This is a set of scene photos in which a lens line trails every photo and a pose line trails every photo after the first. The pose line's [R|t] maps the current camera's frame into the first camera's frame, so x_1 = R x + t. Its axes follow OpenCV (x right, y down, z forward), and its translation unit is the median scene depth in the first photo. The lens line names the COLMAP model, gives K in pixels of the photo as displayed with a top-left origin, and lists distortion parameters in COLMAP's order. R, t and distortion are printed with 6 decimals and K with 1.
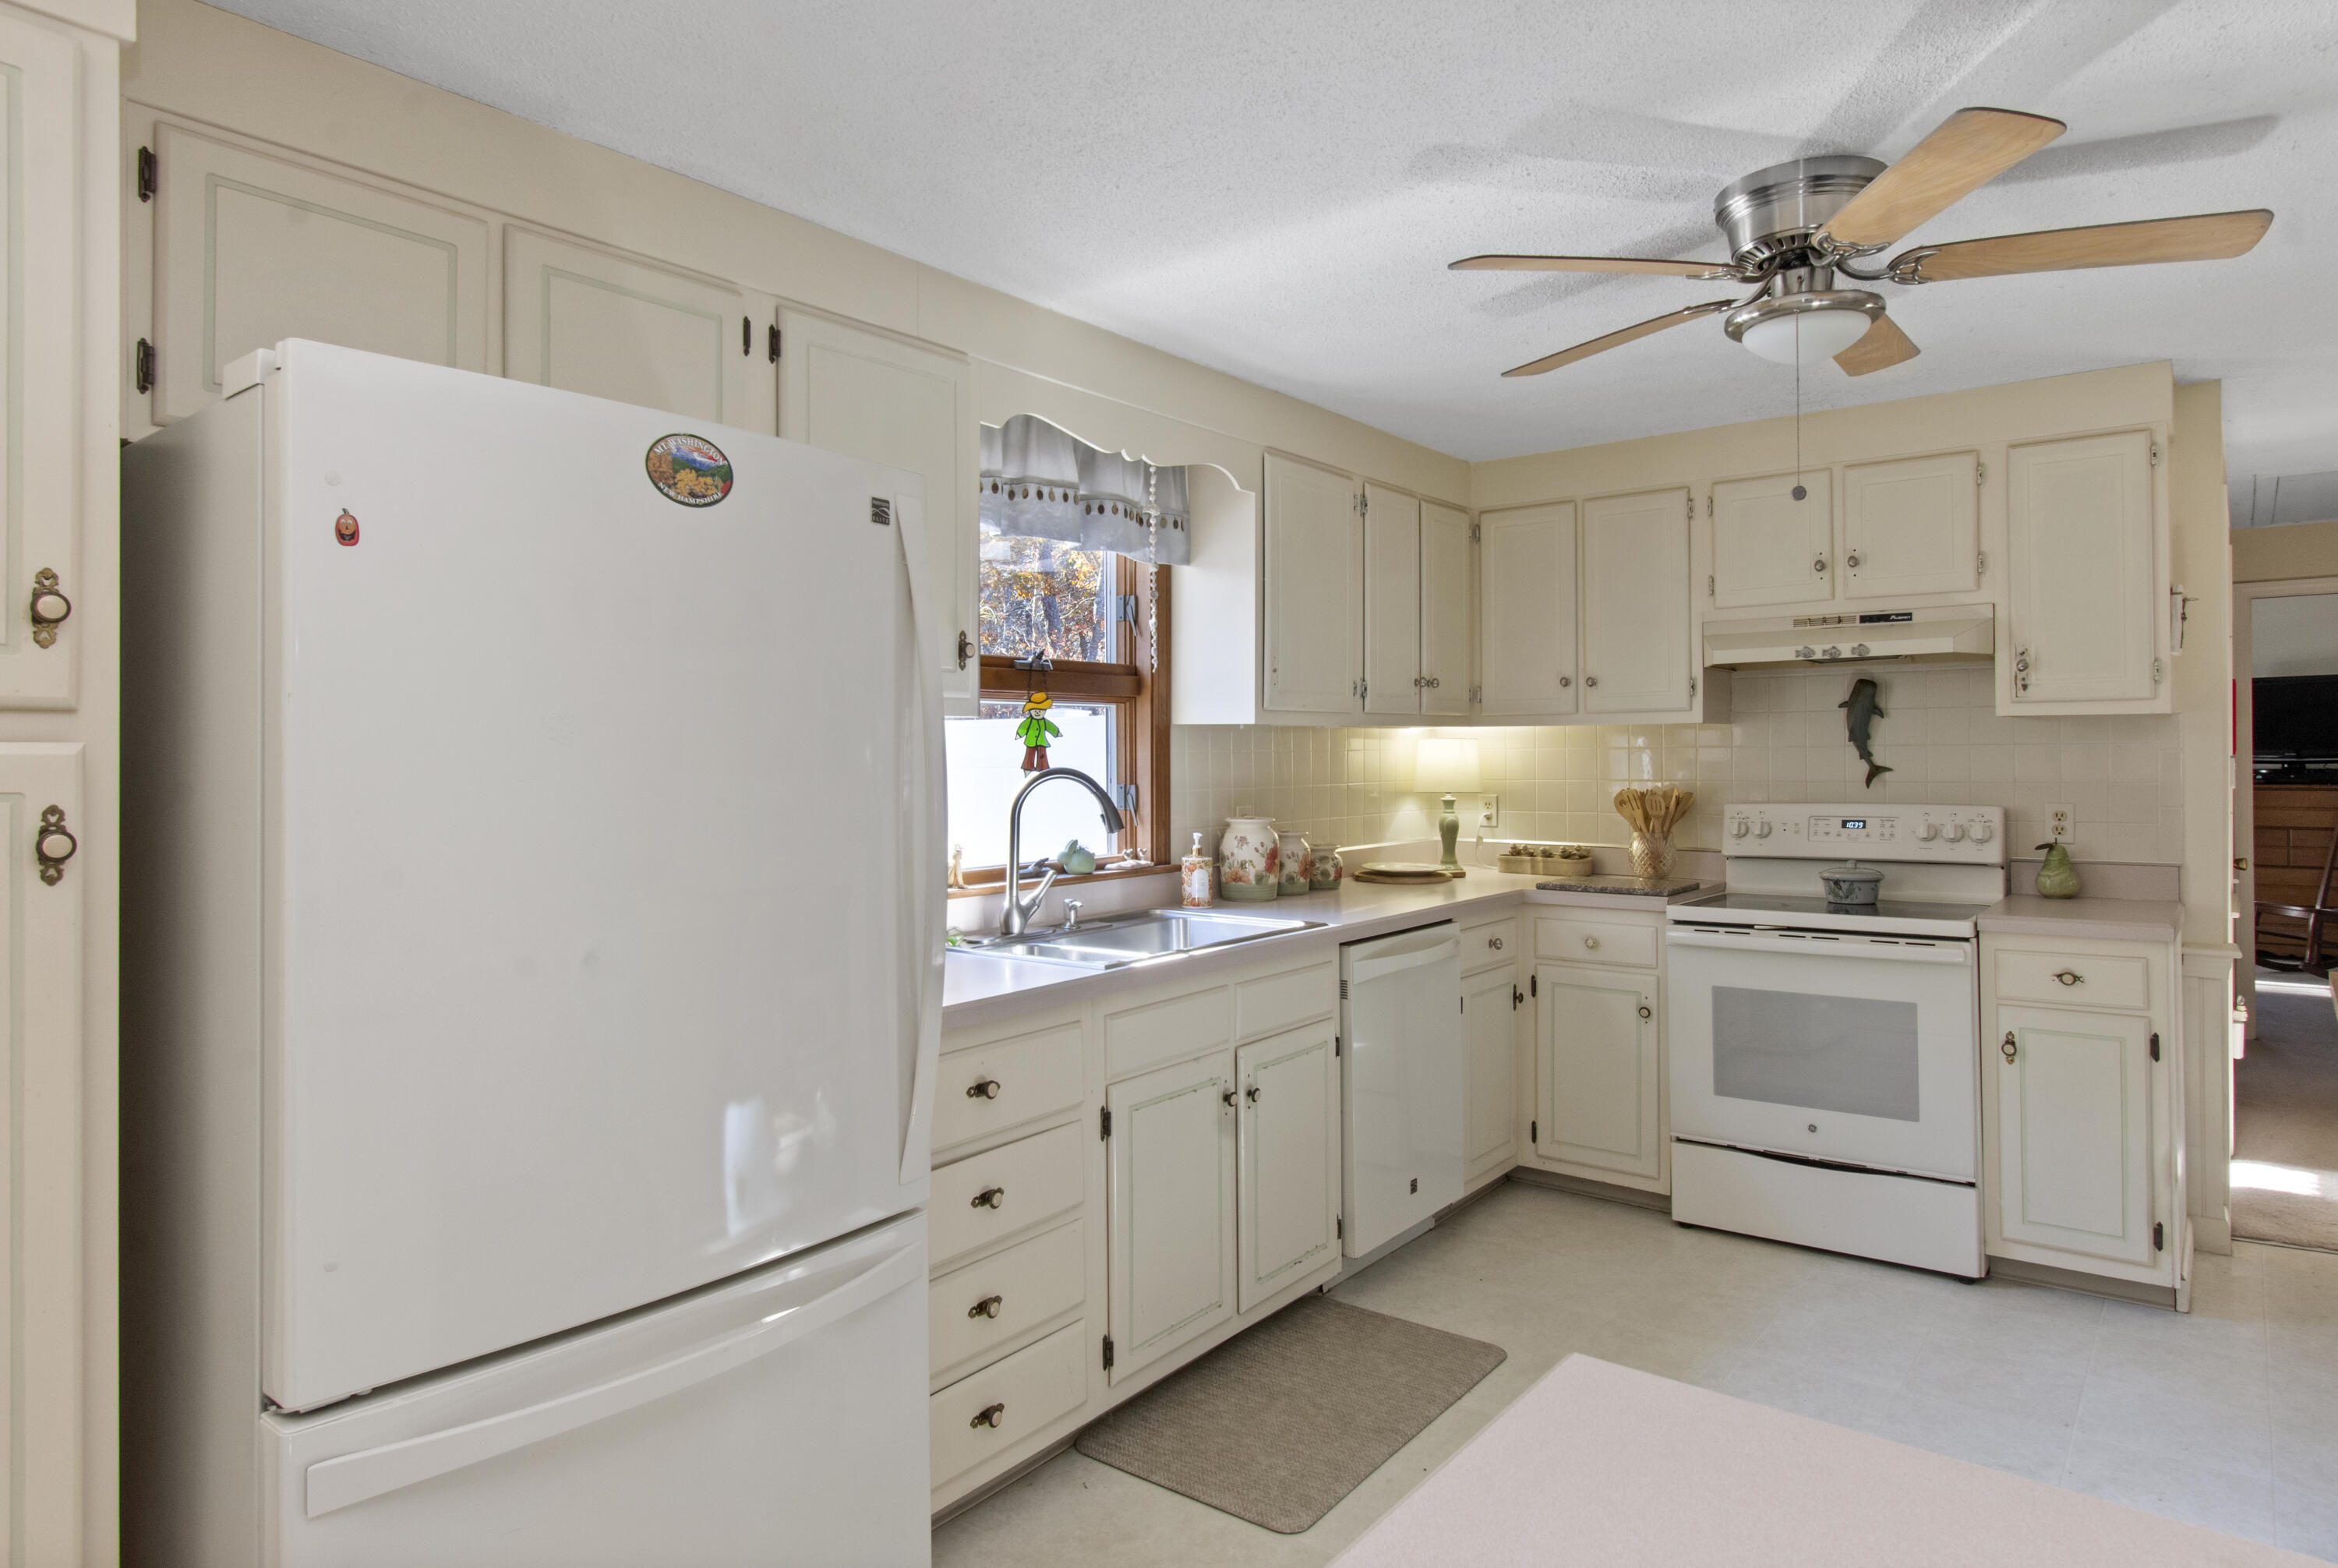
lens RADIAL K [[1339.7, 0, 1185.8], [0, 1339.7, 749.3], [0, 0, 1]] dist [0.001282, -0.005159]
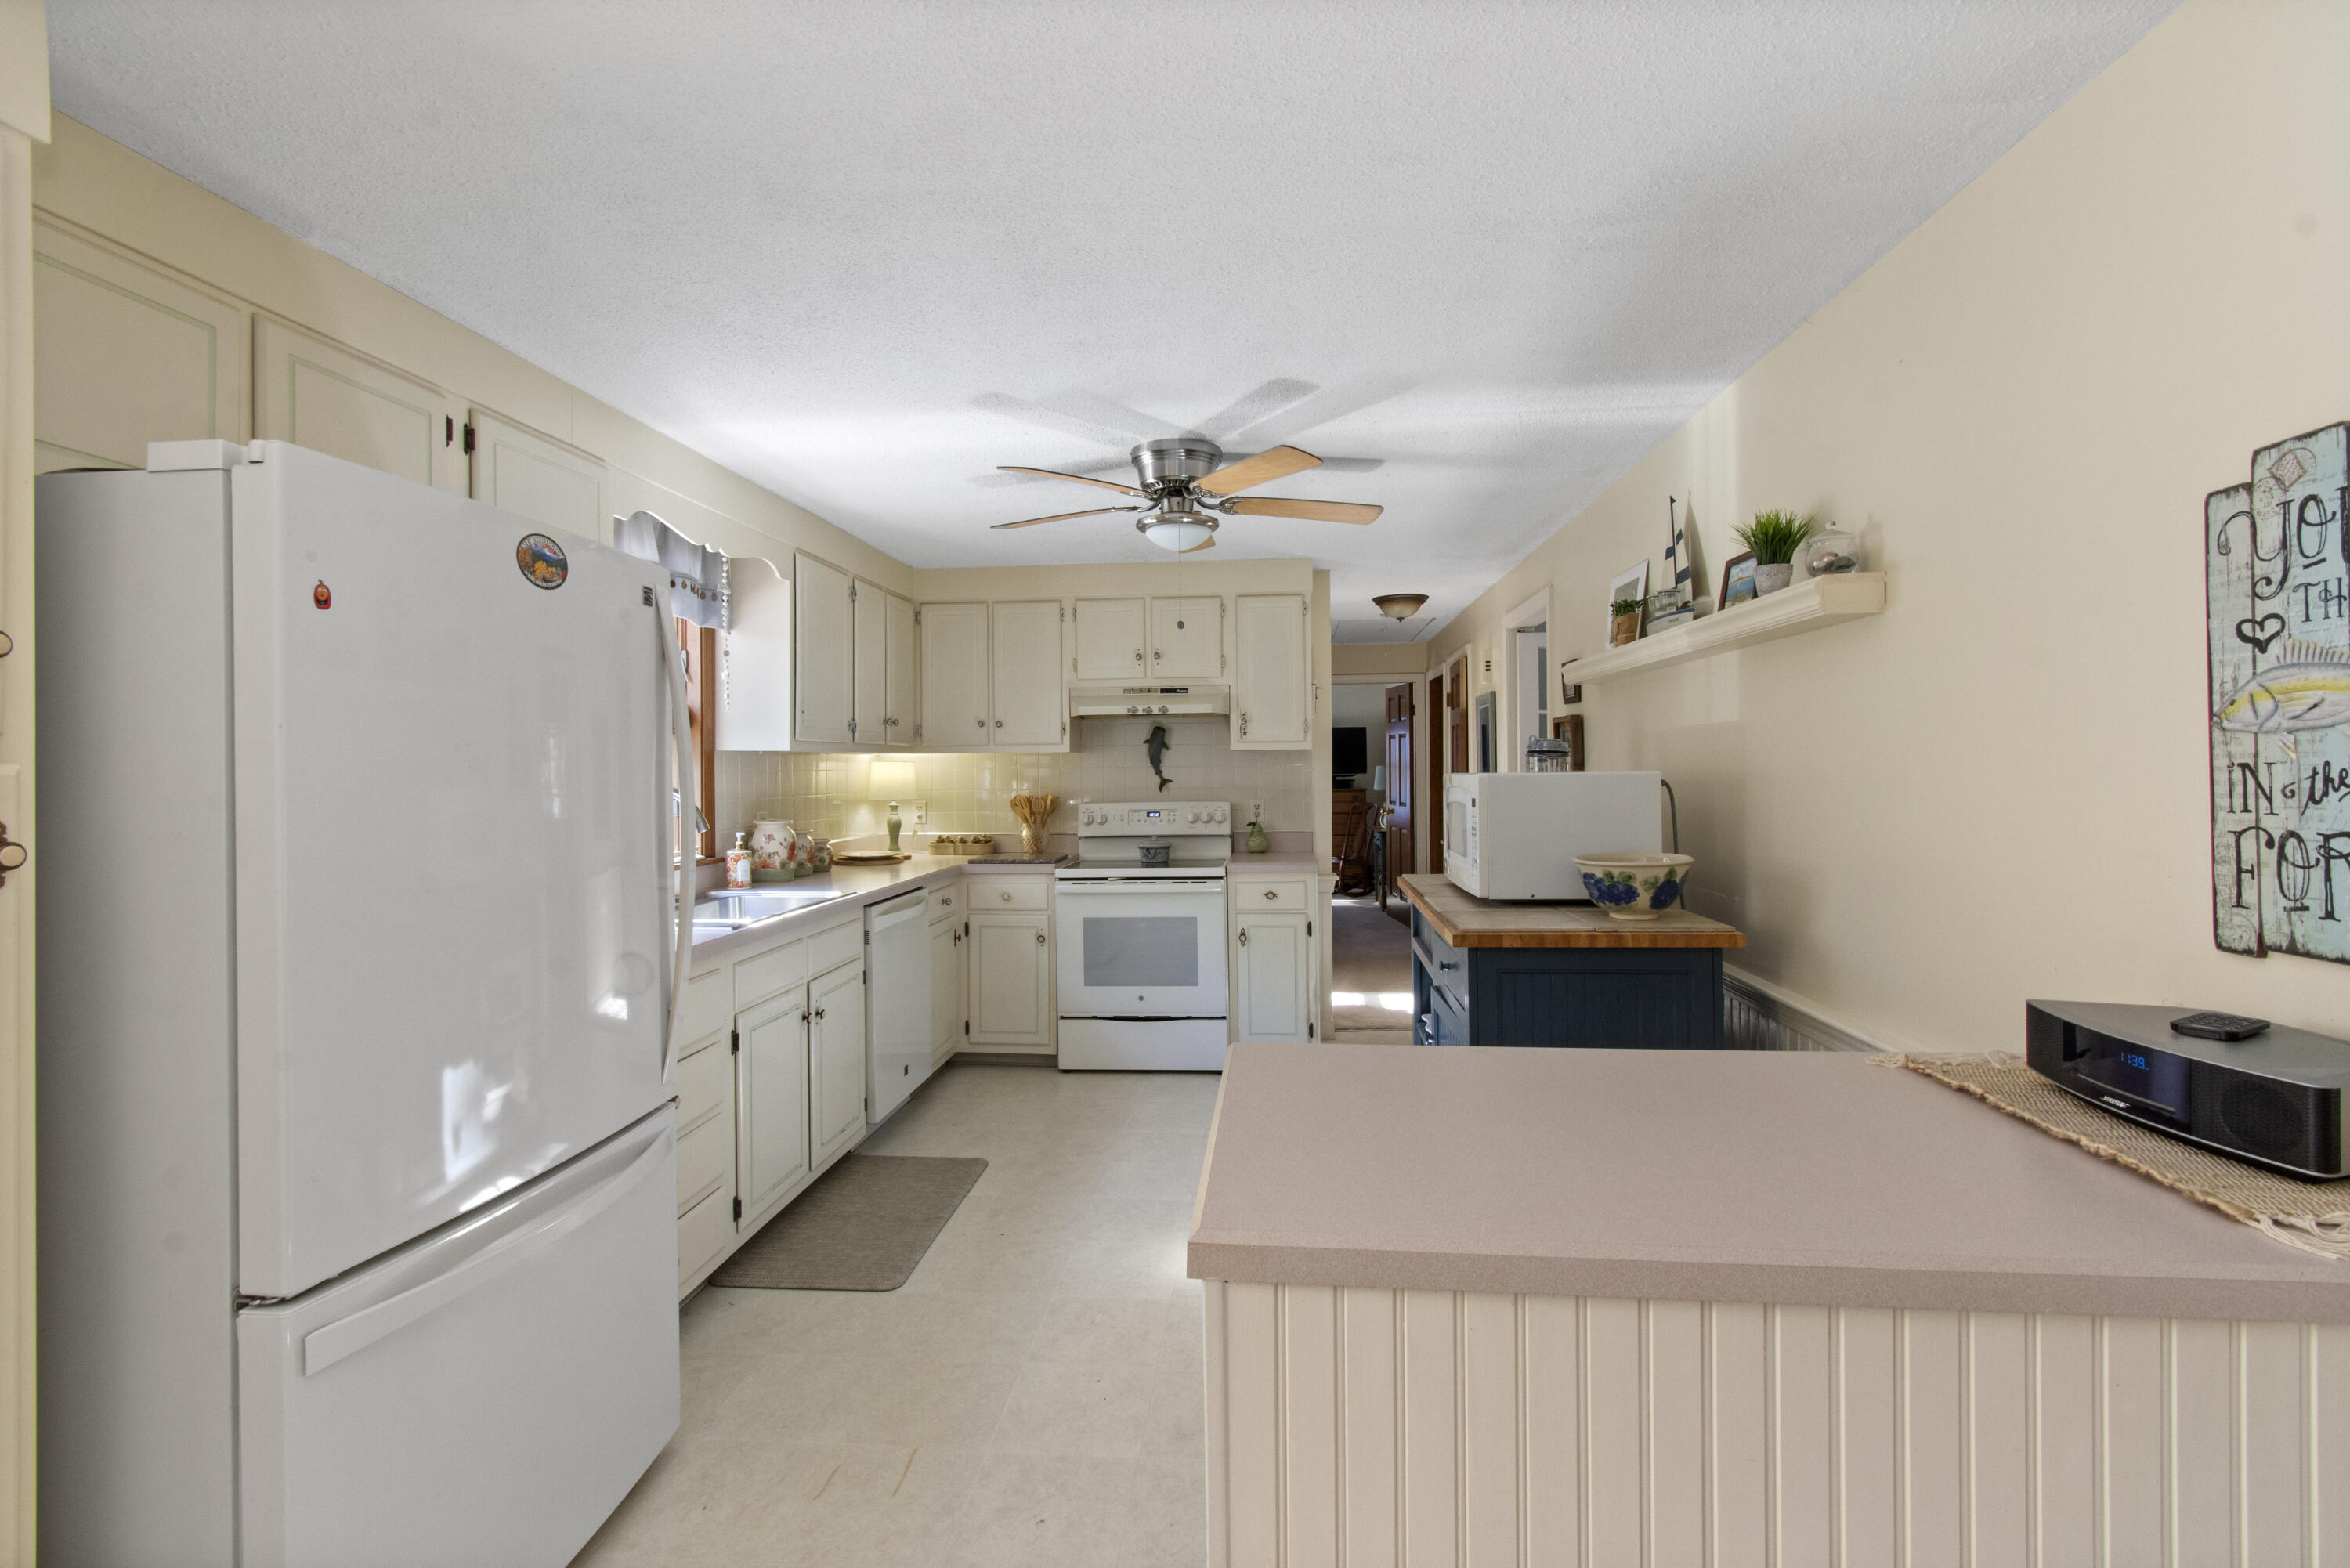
lens RADIAL K [[1031.0, 0, 1180.6], [0, 1031.0, 773.7], [0, 0, 1]] dist [0.001639, -0.001787]
pose [[0.842398, -0.003450, 0.538845, -0.185633], [0.001079, 0.999988, 0.004715, -0.000086], [-0.538855, -0.003391, 0.842392, -0.102537]]
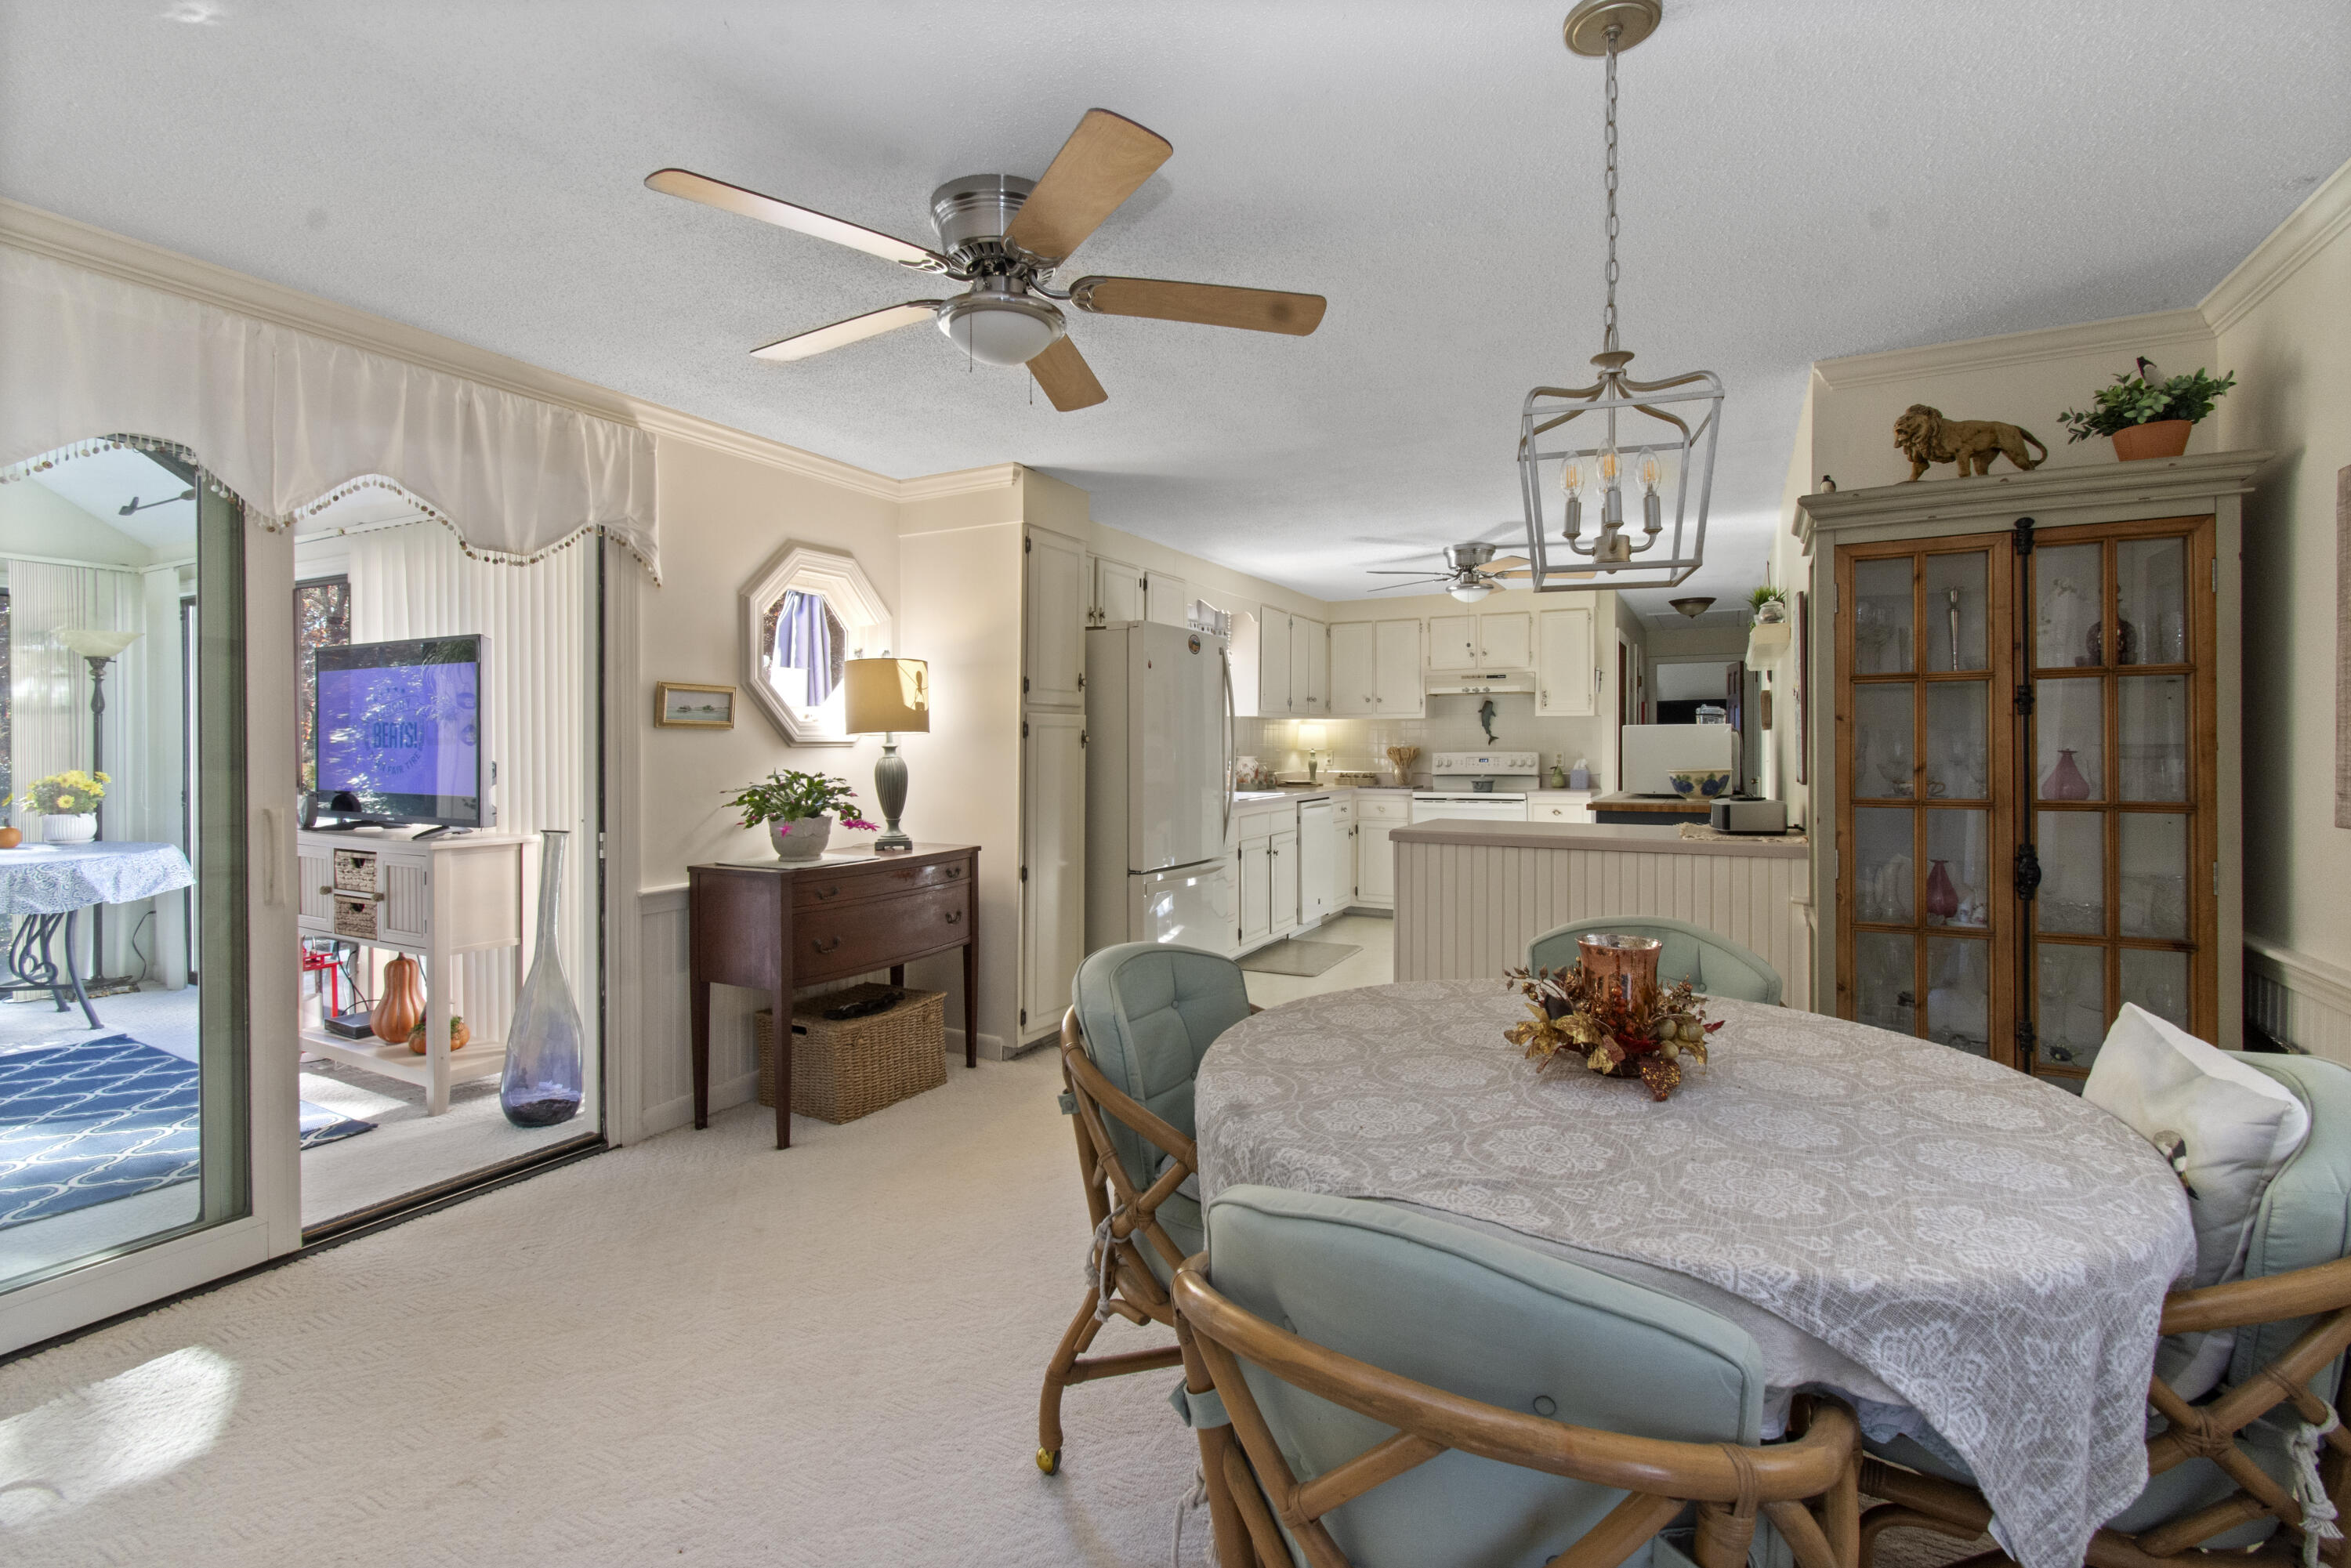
lens RADIAL K [[1031.5, 0, 1195.4], [0, 1031.5, 746.2], [0, 0, 1]] dist [0.001639, -0.001787]
pose [[0.982069, 0.004980, 0.188455, -0.433857], [-0.005729, 0.999978, 0.003432, 0.031722], [-0.188433, -0.004450, 0.982076, -0.872086]]
